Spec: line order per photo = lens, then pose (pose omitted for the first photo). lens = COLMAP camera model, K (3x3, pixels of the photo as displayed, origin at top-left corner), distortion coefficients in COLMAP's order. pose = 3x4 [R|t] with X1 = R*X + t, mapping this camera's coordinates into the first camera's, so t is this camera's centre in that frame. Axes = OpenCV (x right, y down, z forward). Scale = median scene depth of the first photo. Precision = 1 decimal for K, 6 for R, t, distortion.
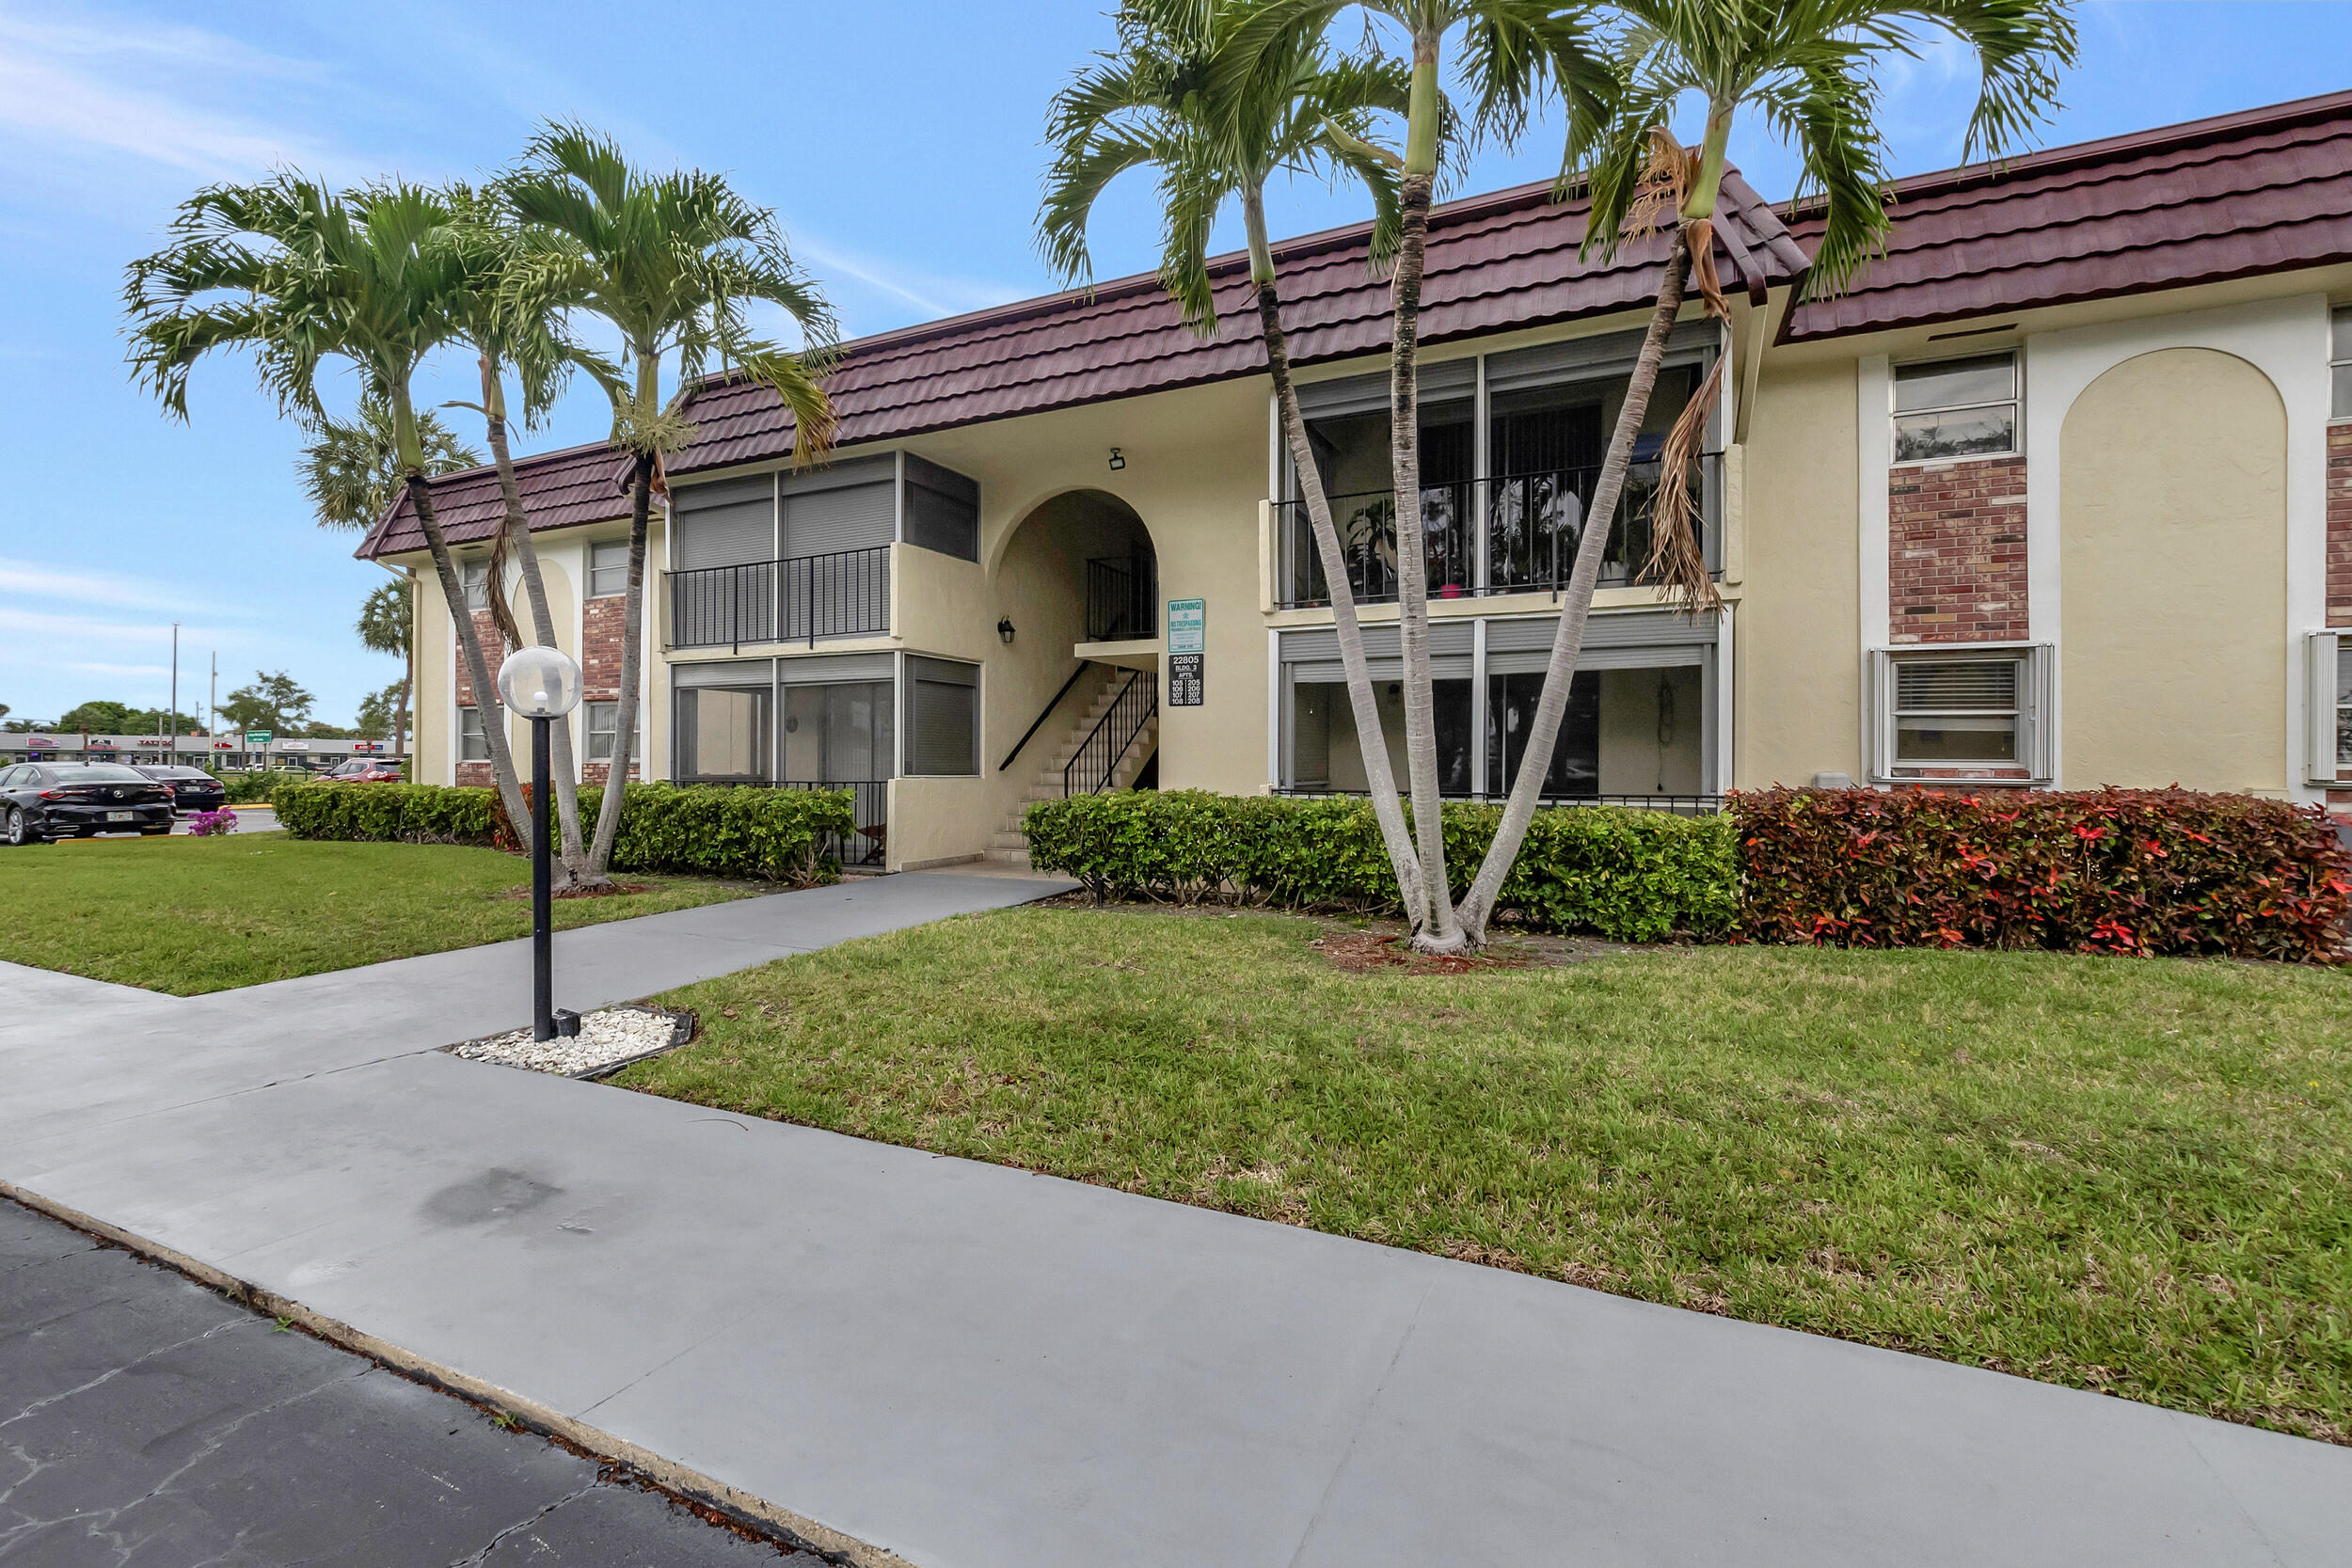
lens RADIAL K [[1038.5, 0, 1063.6], [0, 1038.5, 770.1], [0, 0, 1]] dist [0.004542, -0.001332]
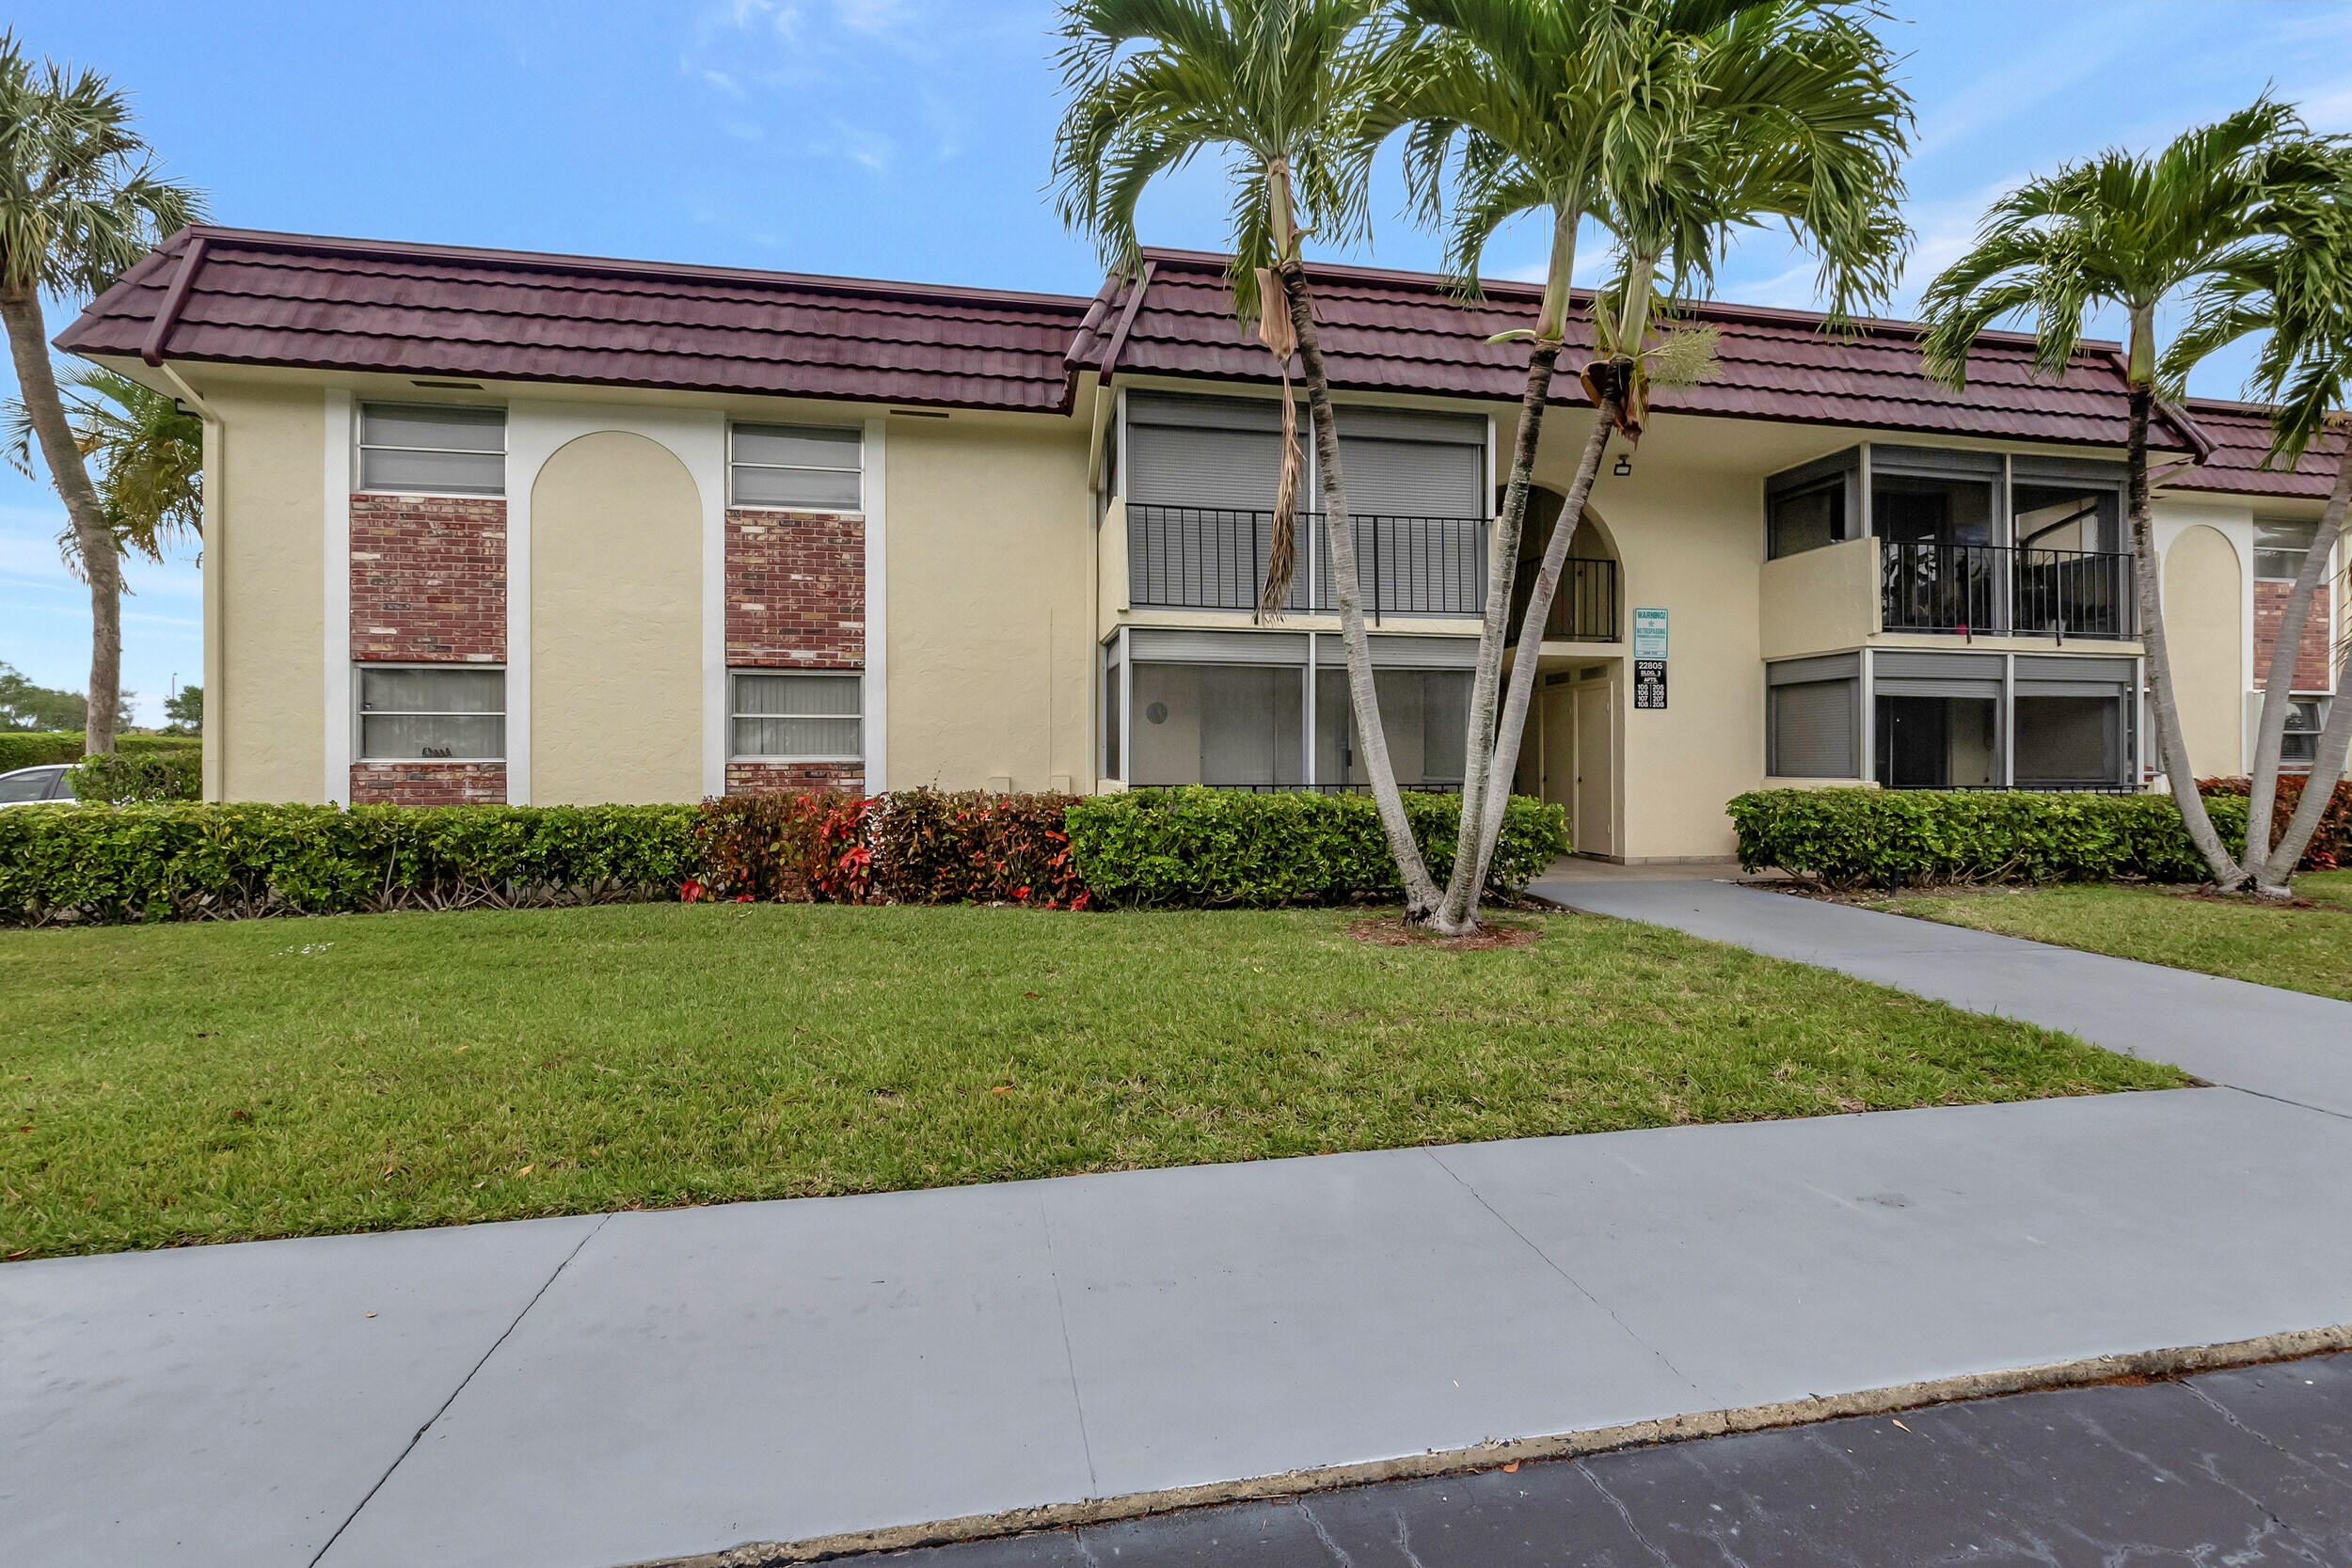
lens RADIAL K [[1038.5, 0, 1173.1], [0, 1038.5, 772.0], [0, 0, 1]] dist [0.004542, -0.001332]
pose [[0.782685, -0.003612, 0.622407, -0.940267], [0.003889, 0.999992, 0.000913, -0.000364], [-0.622406, 0.001706, 0.782693, 0.470144]]
